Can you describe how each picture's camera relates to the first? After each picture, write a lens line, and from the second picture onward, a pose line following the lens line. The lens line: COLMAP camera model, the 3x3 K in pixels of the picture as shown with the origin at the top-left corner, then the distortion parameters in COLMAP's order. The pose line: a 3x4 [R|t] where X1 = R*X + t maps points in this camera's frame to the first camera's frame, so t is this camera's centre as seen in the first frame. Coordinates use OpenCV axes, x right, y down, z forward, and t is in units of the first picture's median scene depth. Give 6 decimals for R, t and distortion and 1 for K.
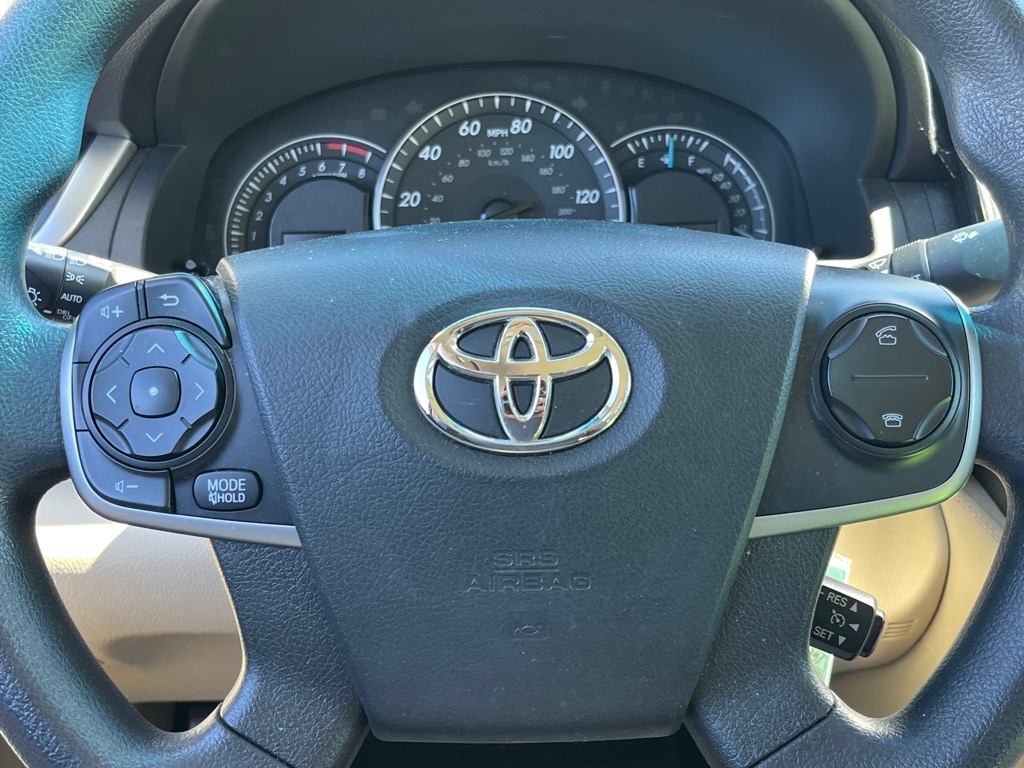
lens RADIAL K [[1158.3, 0, 480.9], [0, 1158.3, 385.1], [0, 0, 1]] dist [0.029188, 0.000000]
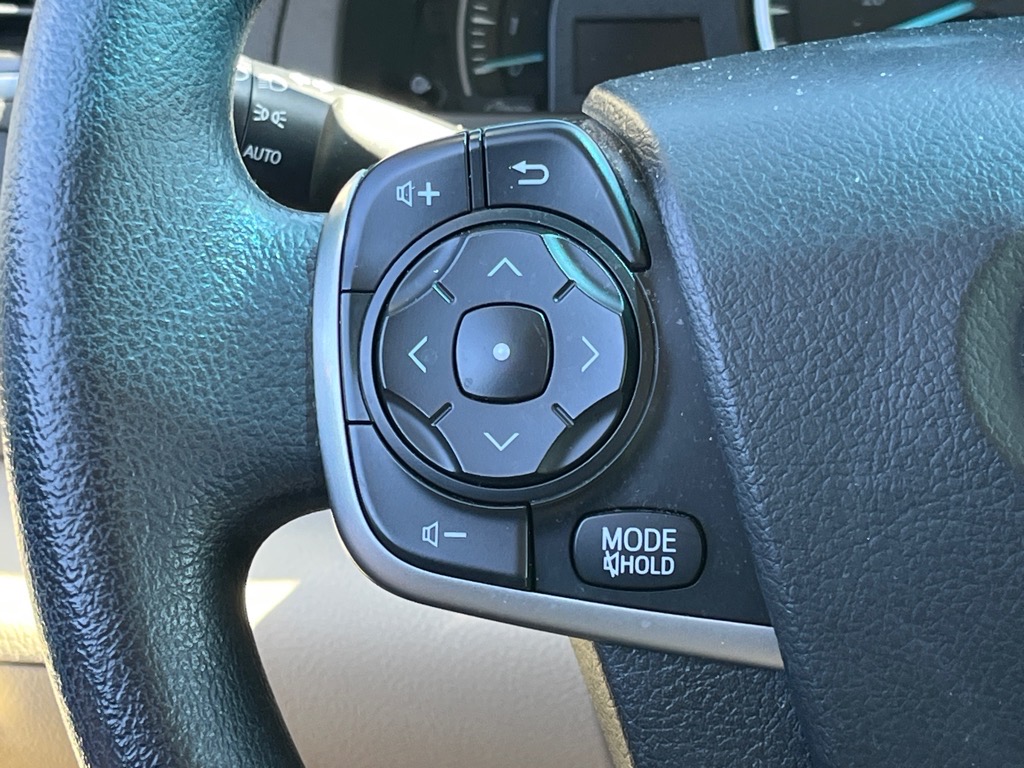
lens RADIAL K [[2260.1, 0, 512.2], [0, 2260.1, 381.3], [0, 0, 1]] dist [0.130081, 0.000000]
pose [[0.991604, 0.030954, -0.125552, -0.151171], [-0.026755, 0.999029, 0.034994, -0.016496], [0.126514, -0.031341, 0.991470, 0.011332]]
